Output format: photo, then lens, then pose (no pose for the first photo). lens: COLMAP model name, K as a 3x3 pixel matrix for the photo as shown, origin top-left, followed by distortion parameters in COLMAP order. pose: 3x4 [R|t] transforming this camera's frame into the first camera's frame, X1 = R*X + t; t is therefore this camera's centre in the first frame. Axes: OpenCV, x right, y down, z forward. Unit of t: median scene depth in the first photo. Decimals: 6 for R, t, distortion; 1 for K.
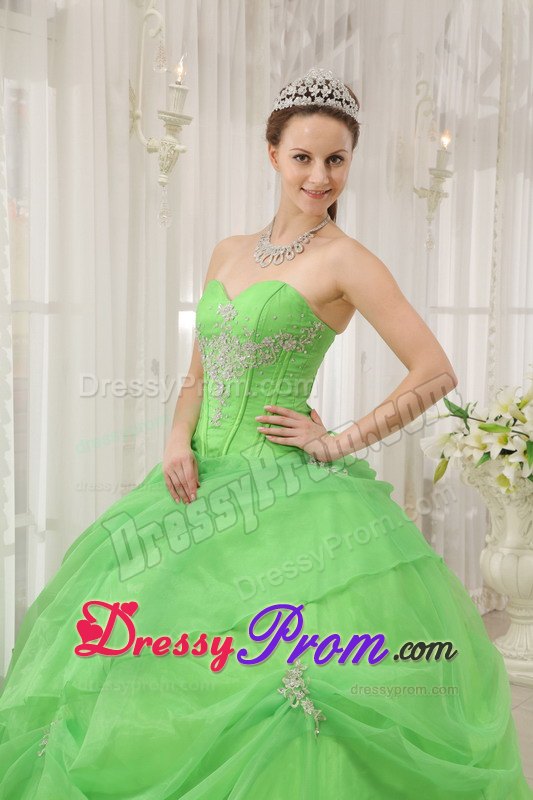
lens RADIAL K [[1195.7, 0, 268.7], [0, 1195.7, 403.9], [0, 0, 1]] dist [0.139446, 0.000000]
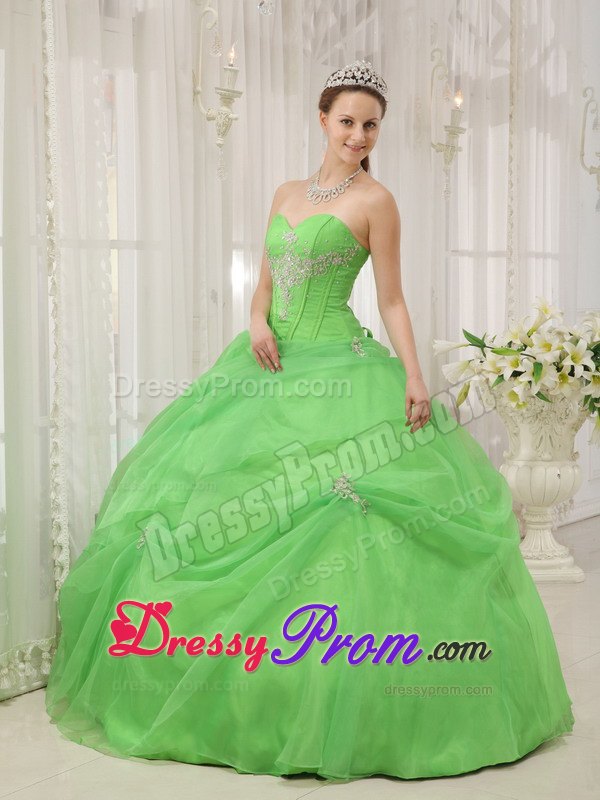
lens RADIAL K [[1585.5, 0, 300.9], [0, 1585.5, 390.6], [0, 0, 1]] dist [0.133522, 0.000000]
pose [[0.999709, -0.023604, 0.004962, -0.013893], [0.023717, 0.999429, -0.024072, 0.084517], [-0.004391, 0.024183, 0.999698, -0.481366]]
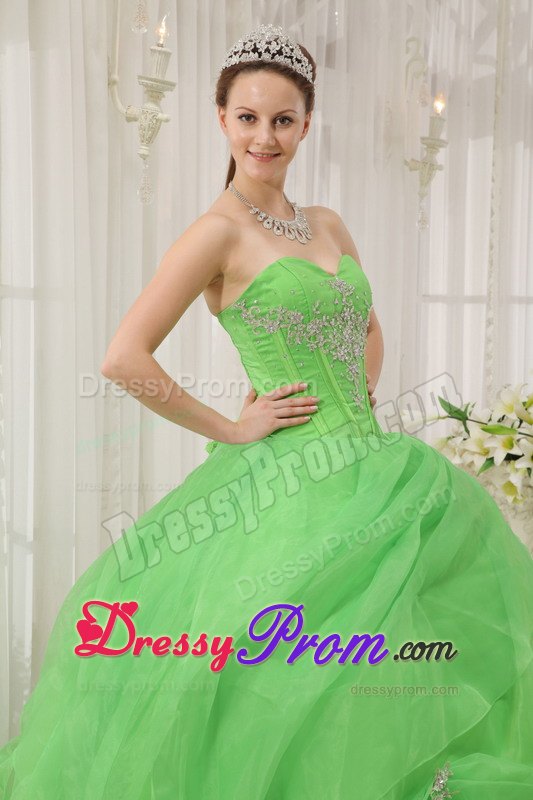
lens RADIAL K [[1544.6, 0, 264.6], [0, 1544.6, 407.8], [0, 0, 1]] dist [0.235657, 0.000000]
pose [[0.998080, -0.006782, 0.061560, -0.053150], [0.007646, 0.999876, -0.013802, 0.017436], [-0.061459, 0.014246, 0.998008, -0.129557]]
